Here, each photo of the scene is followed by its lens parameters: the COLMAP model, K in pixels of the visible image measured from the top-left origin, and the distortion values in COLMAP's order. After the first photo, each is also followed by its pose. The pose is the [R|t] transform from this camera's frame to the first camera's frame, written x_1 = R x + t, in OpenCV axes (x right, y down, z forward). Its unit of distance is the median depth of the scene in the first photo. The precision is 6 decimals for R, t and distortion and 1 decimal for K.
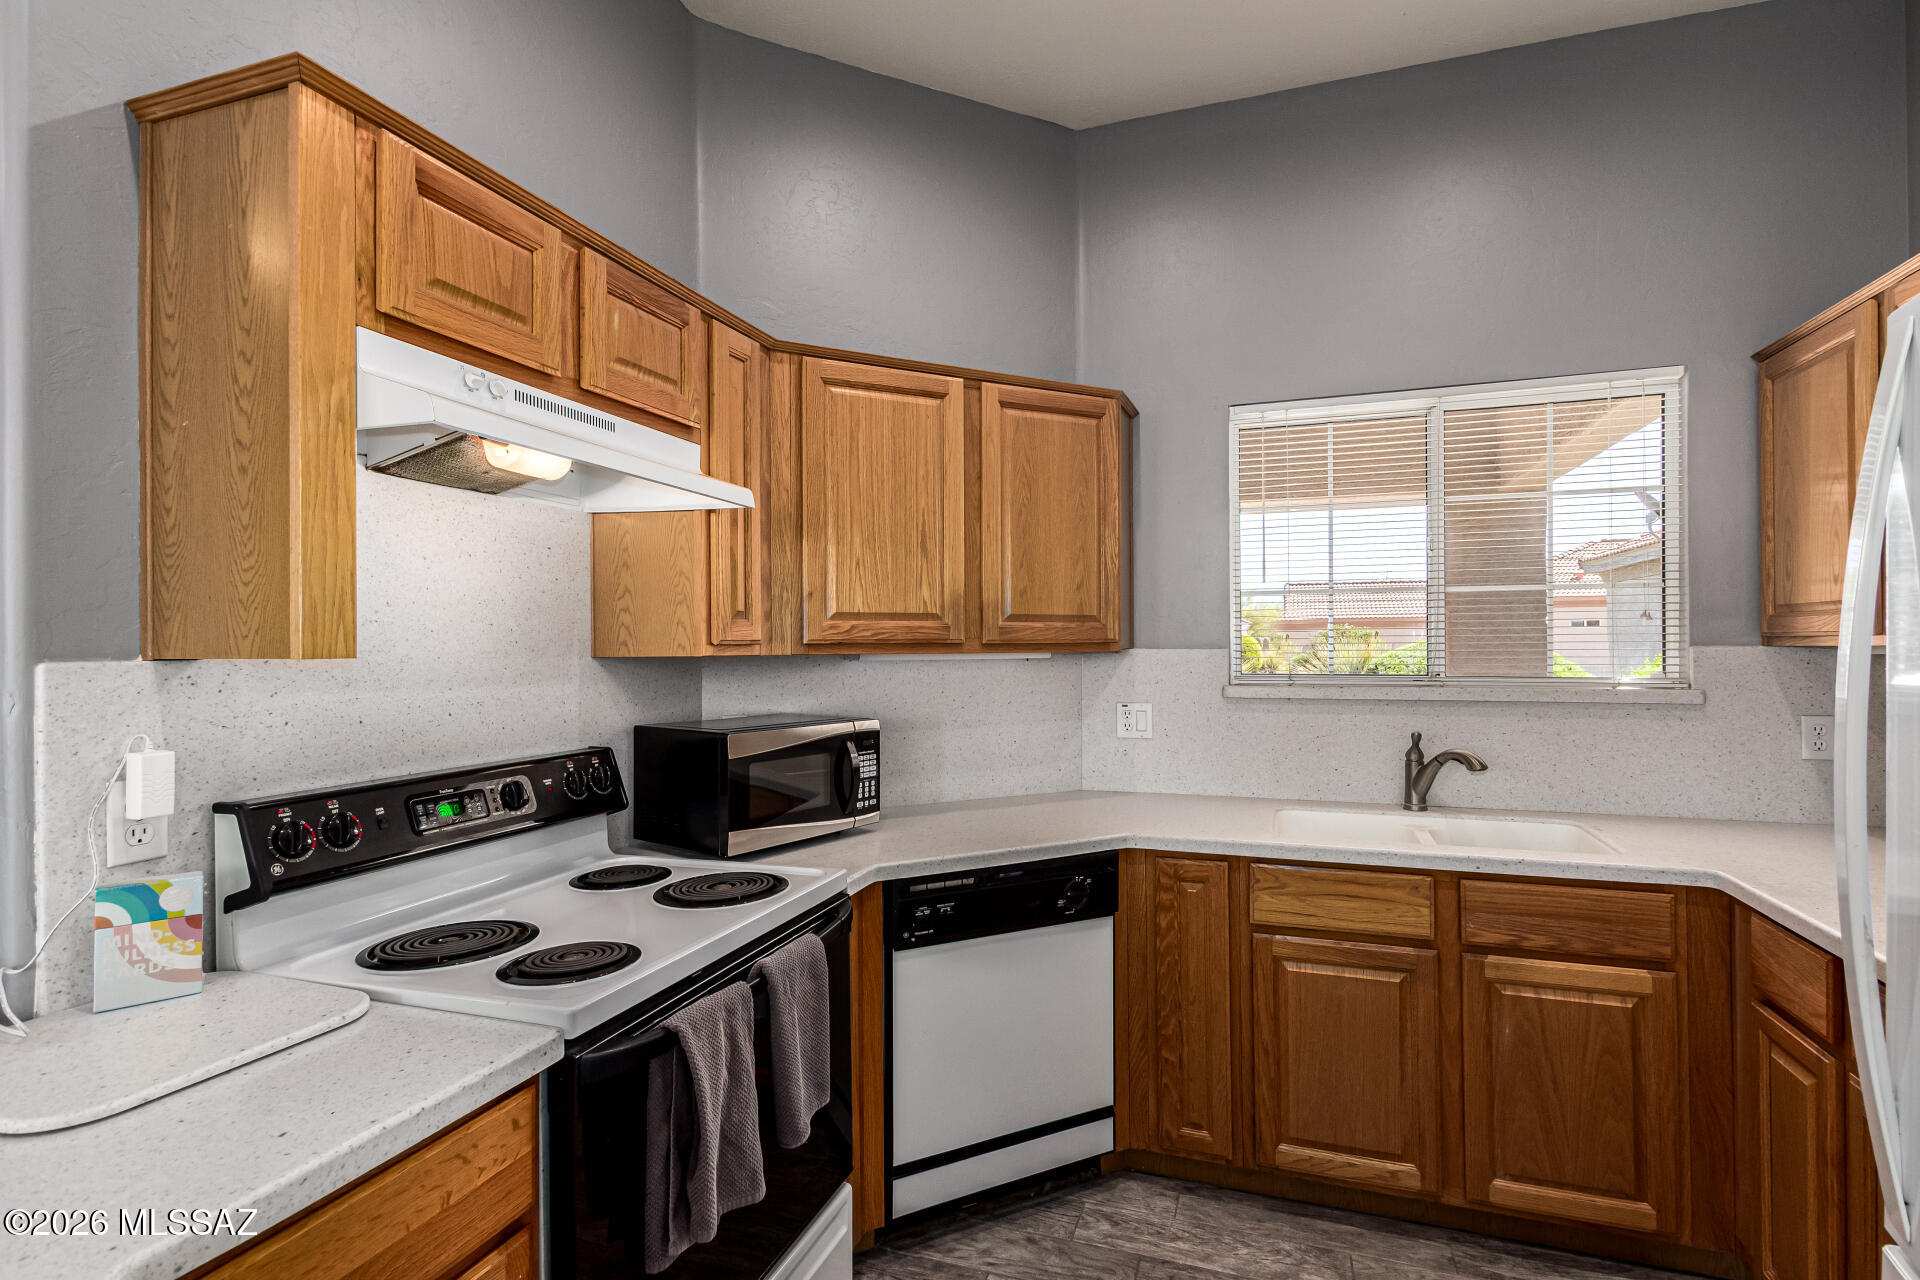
lens RADIAL K [[870.2, 0, 987.7], [0, 870.2, 644.9], [0, 0, 1]] dist [-0.010400, -0.000176]
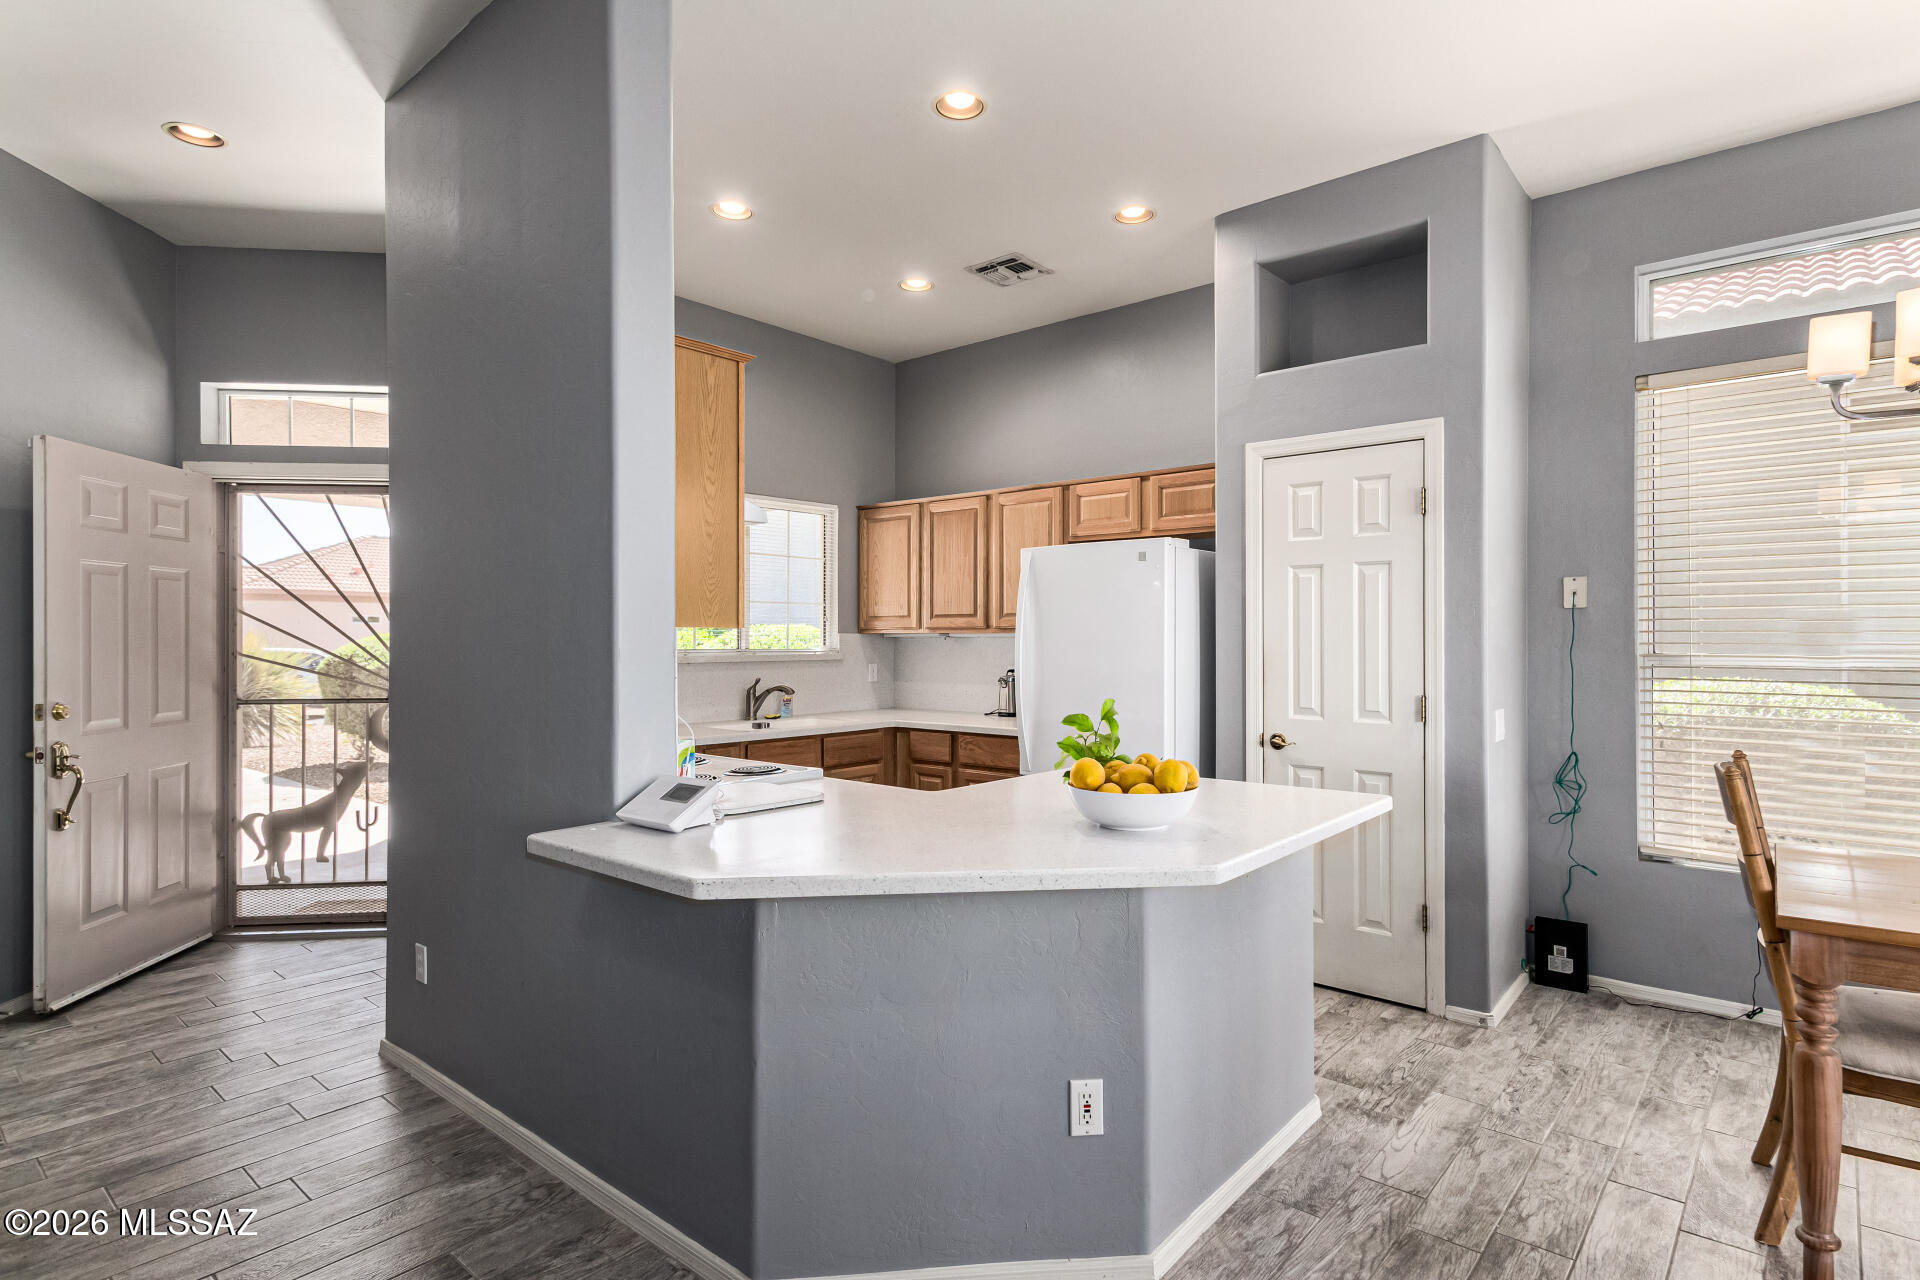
lens RADIAL K [[995.2, 0, 978.2], [0, 995.2, 634.4], [0, 0, 1]] dist [0.017915, -0.004465]
pose [[0.349812, 0.009099, 0.936776, -1.646977], [-0.000335, 0.999954, -0.009588, 0.031548], [-0.936820, 0.003040, 0.349799, -0.247922]]
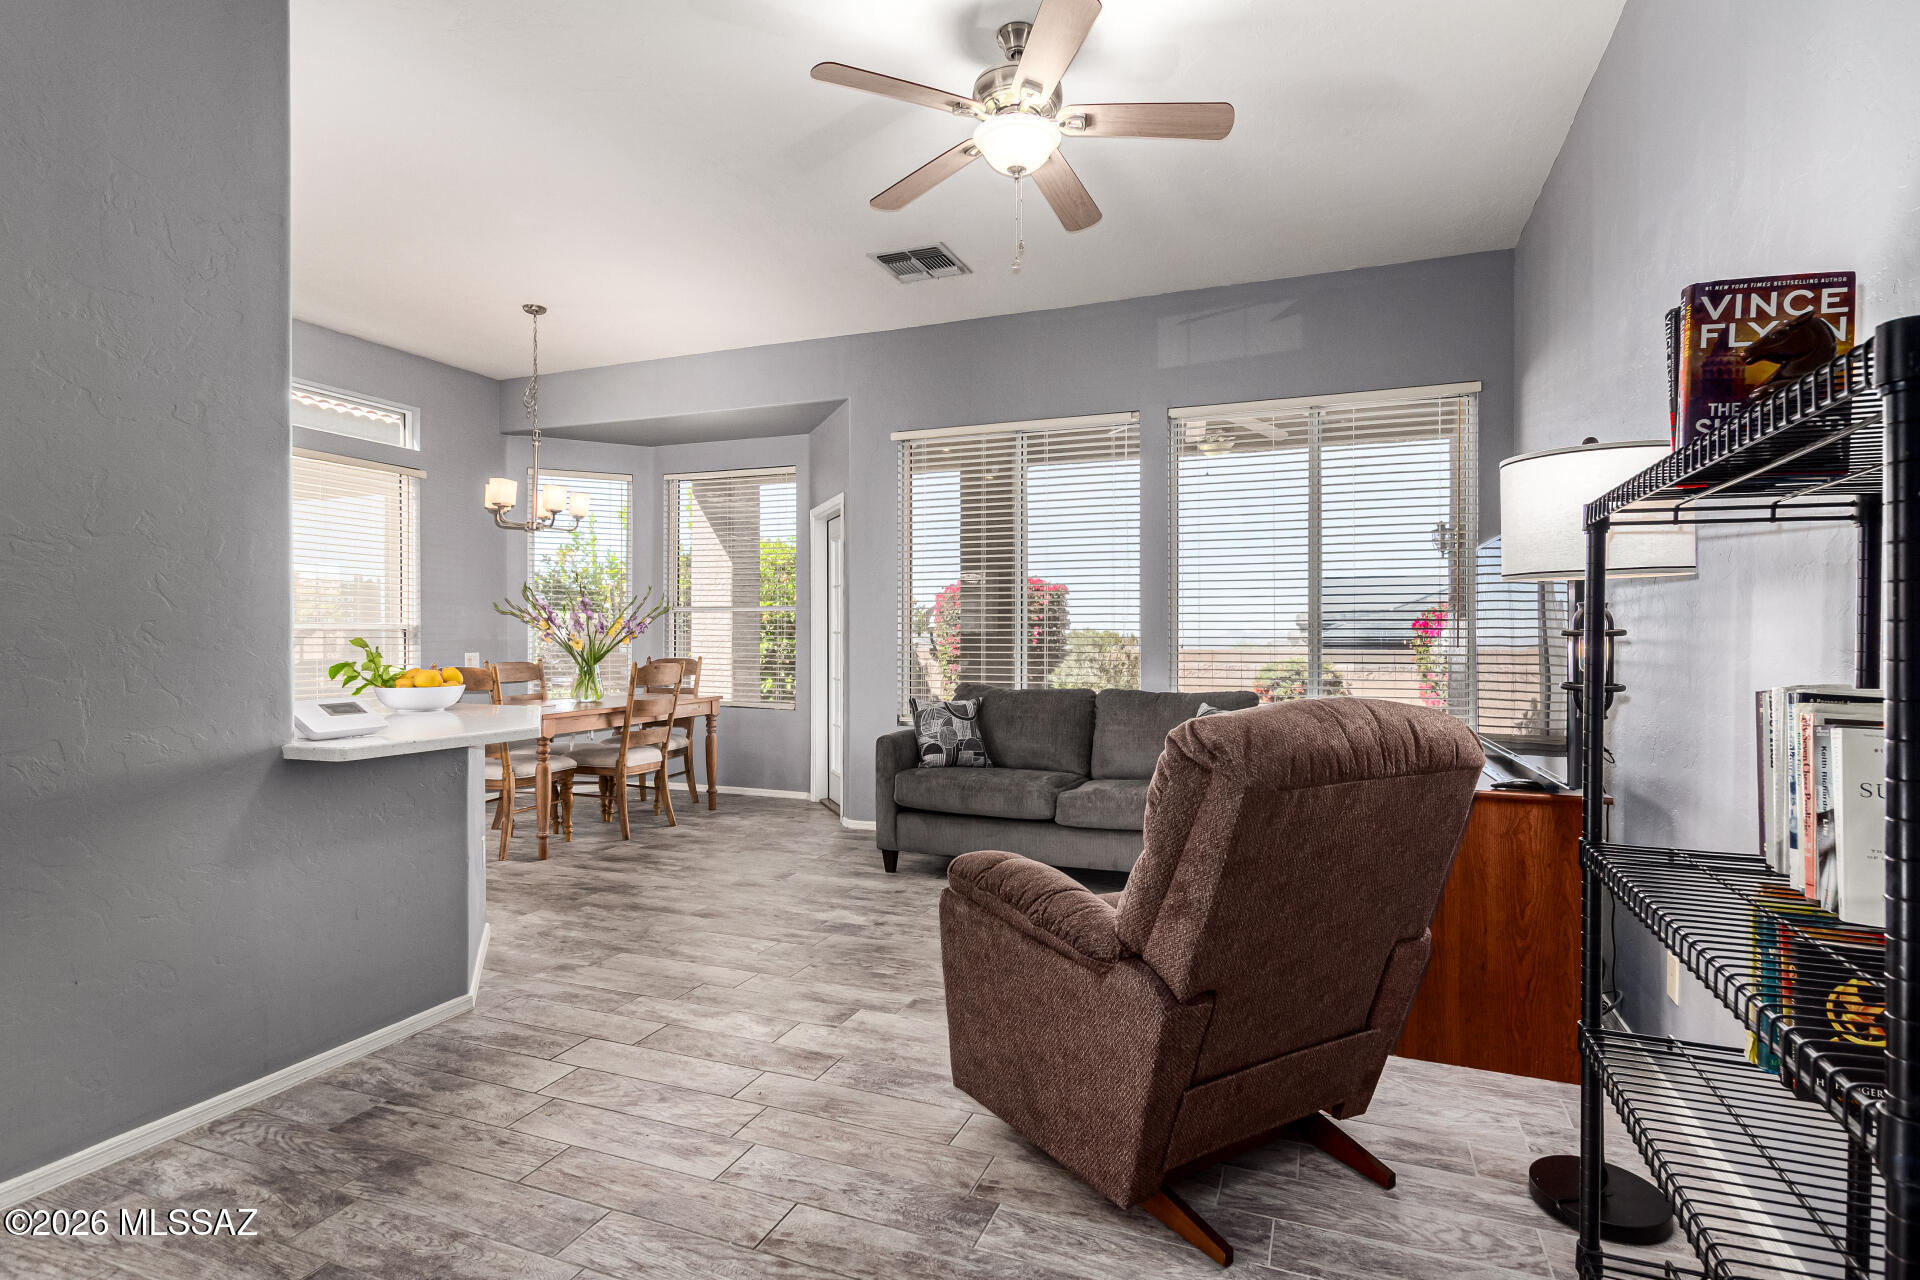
lens RADIAL K [[922.9, 0, 997.8], [0, 922.9, 642.3], [0, 0, 1]] dist [0.011399, -0.006181]
pose [[-0.999874, 0.005911, 0.014709, -1.648351], [0.006014, 0.999958, 0.006977, 0.102113], [-0.014667, 0.007064, -0.999867, 1.767755]]
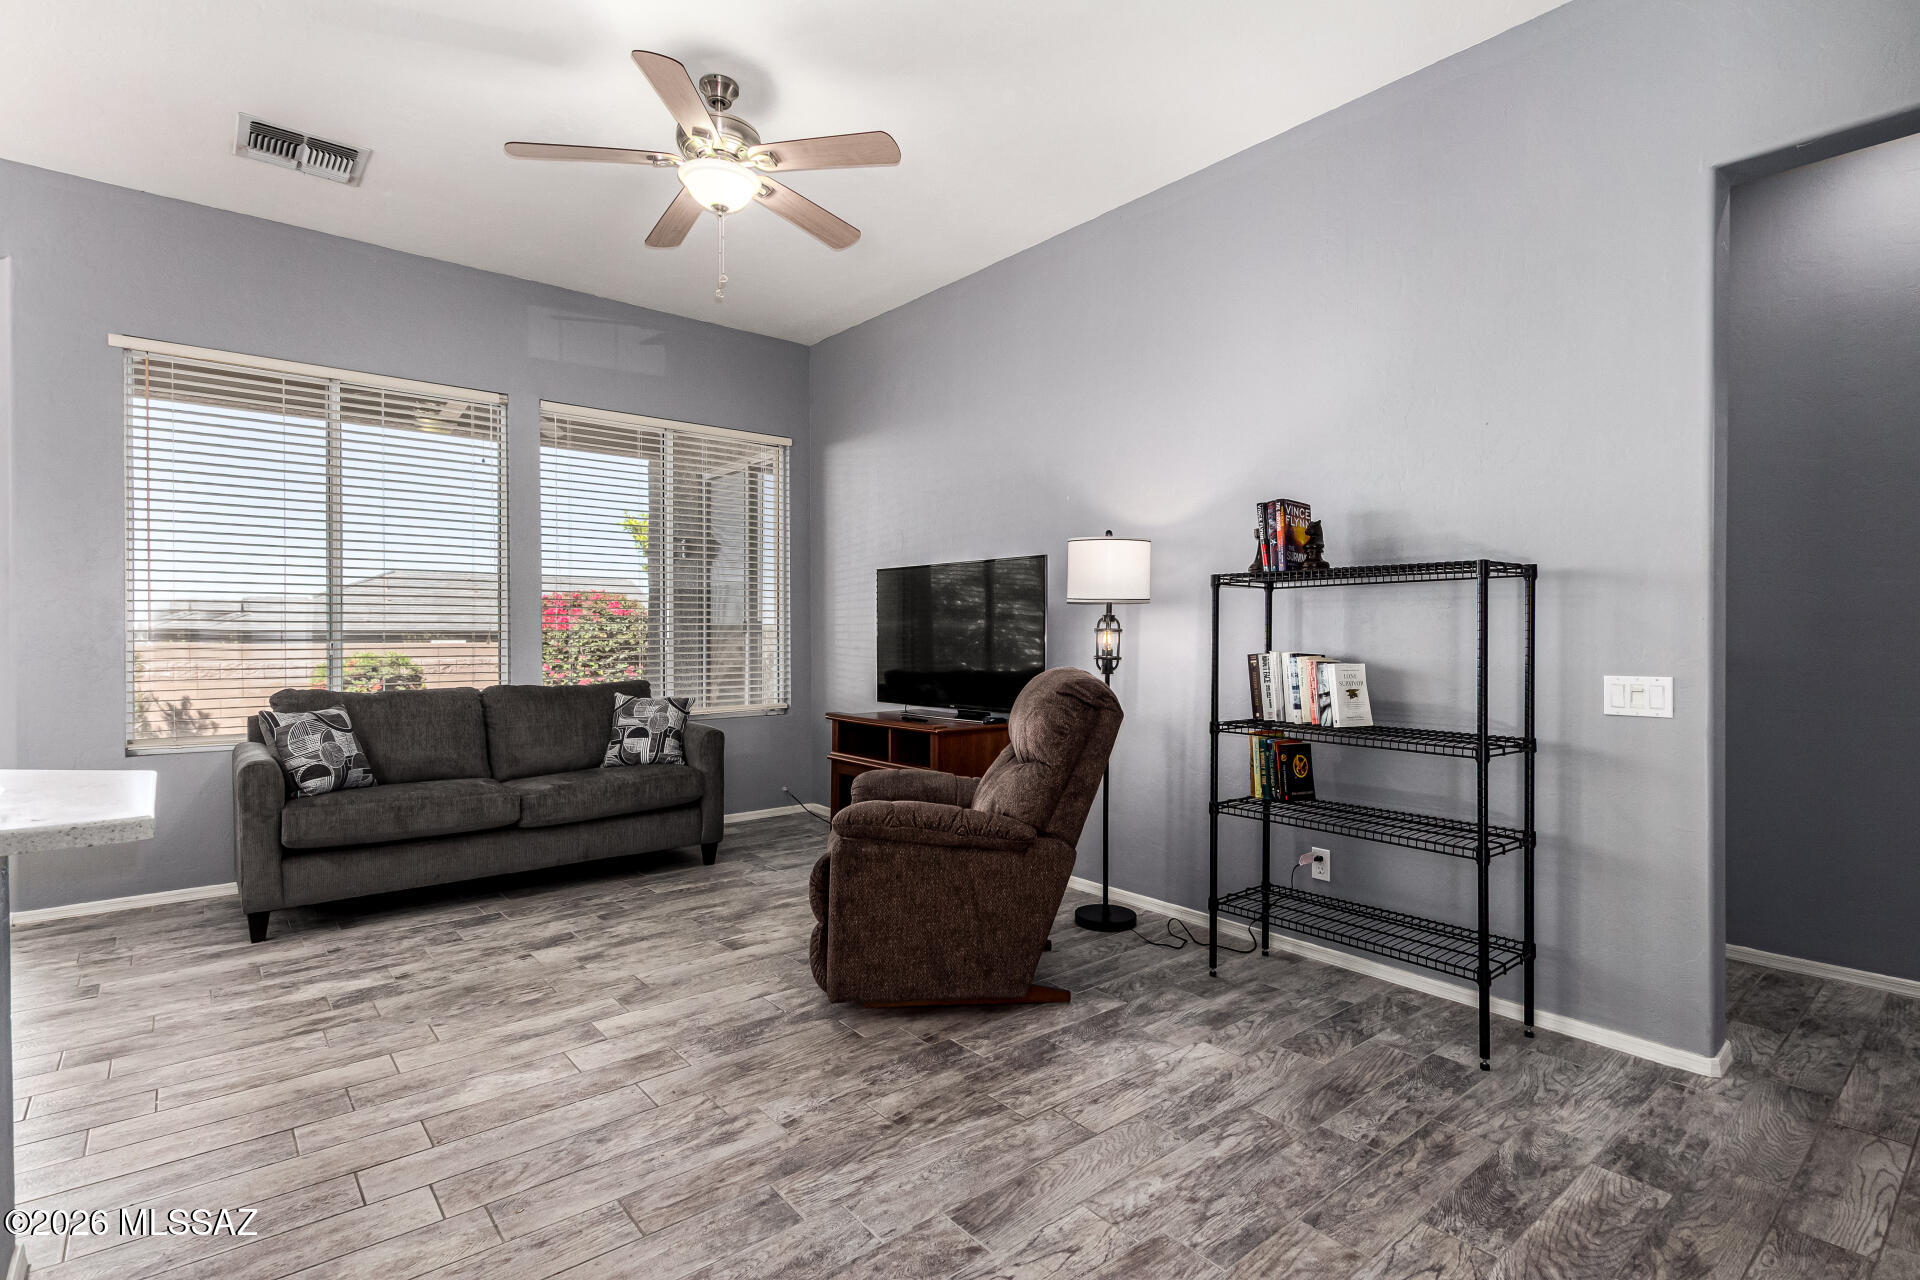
lens RADIAL K [[922.9, 0, 977.5], [0, 922.9, 637.3], [0, 0, 1]] dist [0.011399, -0.006181]
pose [[-0.497184, 0.010601, -0.867581, -0.488502], [-0.000551, 0.999921, 0.012534, 0.094506], [0.867645, 0.006710, -0.497139, 1.502544]]
